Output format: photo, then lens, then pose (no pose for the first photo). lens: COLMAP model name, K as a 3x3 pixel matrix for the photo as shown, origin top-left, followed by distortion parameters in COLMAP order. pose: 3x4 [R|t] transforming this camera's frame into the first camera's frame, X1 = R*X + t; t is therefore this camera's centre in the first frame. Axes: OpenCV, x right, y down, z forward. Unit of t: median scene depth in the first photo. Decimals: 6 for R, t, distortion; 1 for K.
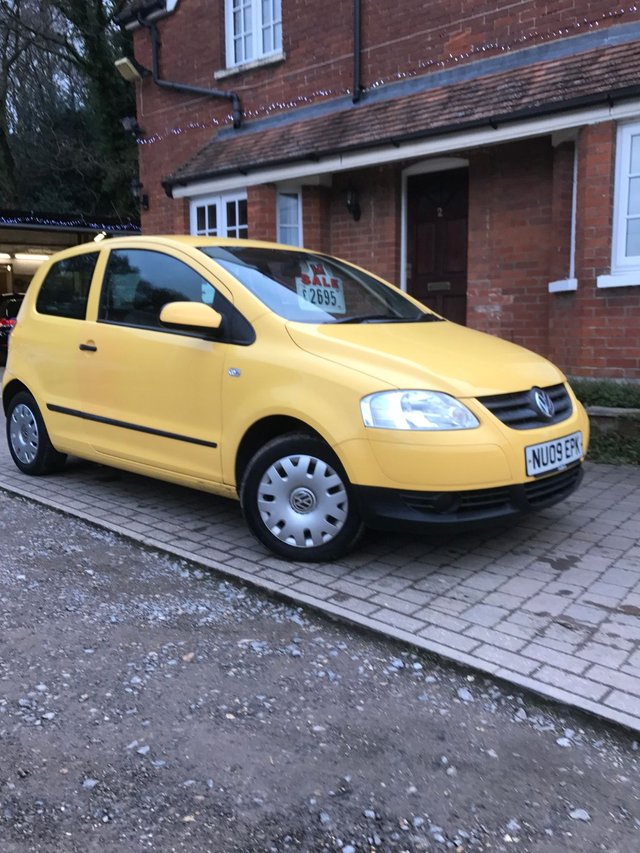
lens RADIAL K [[710.3, 0, 321.7], [0, 710.3, 400.8], [0, 0, 1]] dist [0.014234, 0.008274]
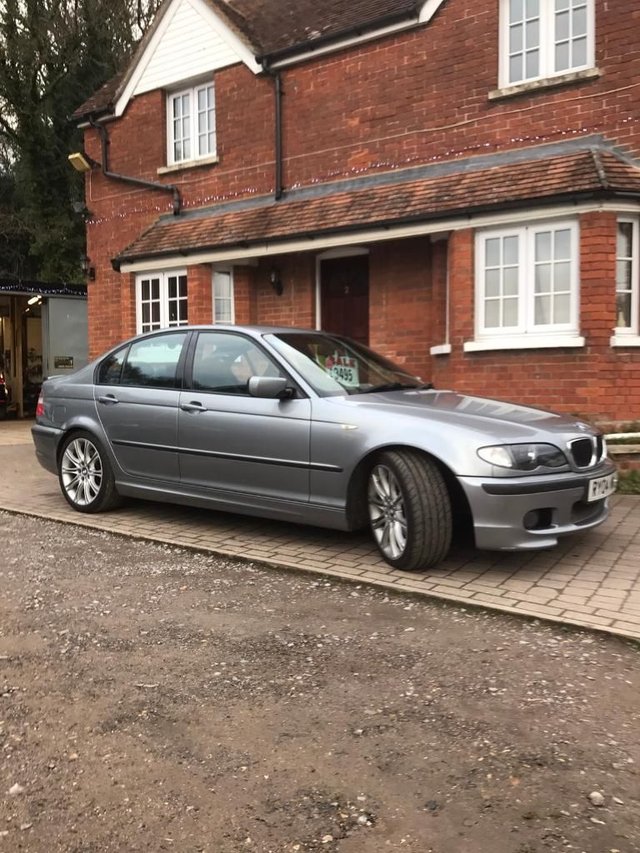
lens RADIAL K [[710.3, 0, 321.7], [0, 710.3, 400.8], [0, 0, 1]] dist [0.014234, 0.008274]
pose [[0.993407, -0.004687, 0.114548, -0.021668], [0.013902, 0.996715, -0.079784, 0.027442], [-0.113798, 0.080850, 0.990209, -0.220324]]
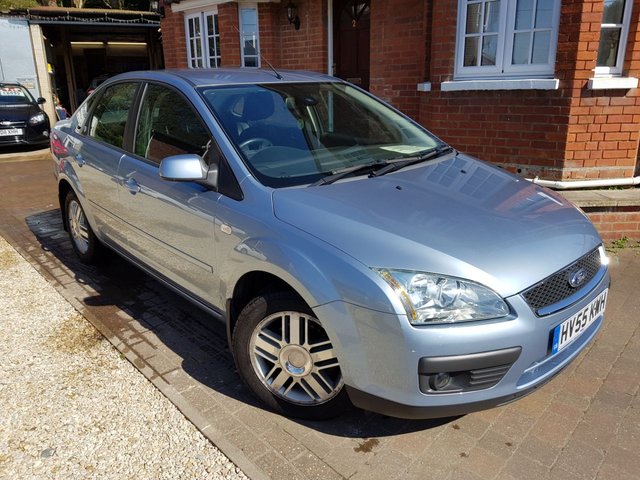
lens RADIAL K [[498.9, 0, 322.1], [0, 498.9, 226.4], [0, 0, 1]] dist [-0.002922, -0.005455]
pose [[0.997170, 0.006122, -0.074927, 0.196375], [0.007745, 0.983008, 0.183398, -0.068602], [0.074776, -0.183460, 0.980179, 0.008383]]
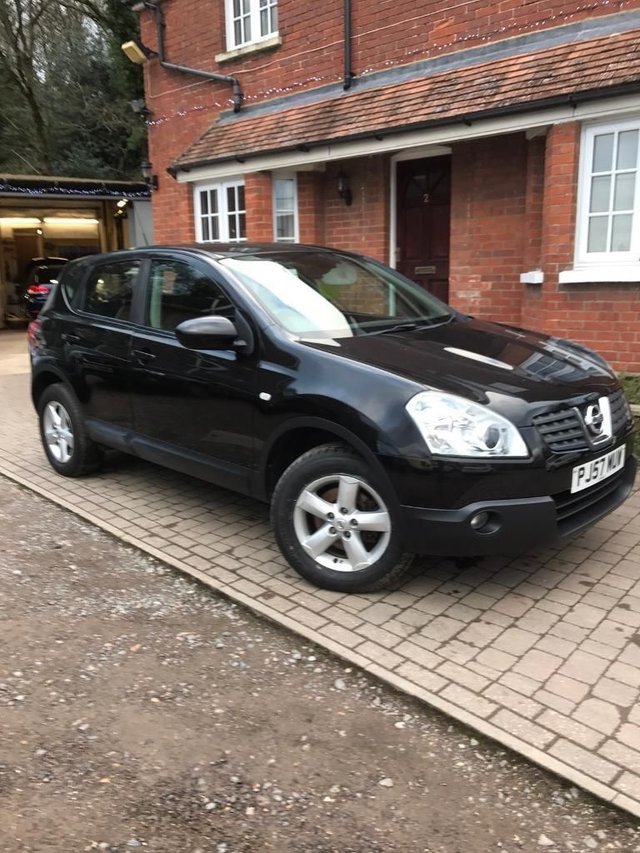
lens RADIAL K [[706.2, 0, 325.6], [0, 706.2, 402.7], [0, 0, 1]] dist [0.003299, 0.017898]
pose [[0.998702, -0.006259, -0.050543, 0.076218], [0.010599, 0.996232, 0.086075, -0.063158], [0.049814, -0.086499, 0.995006, -0.069556]]
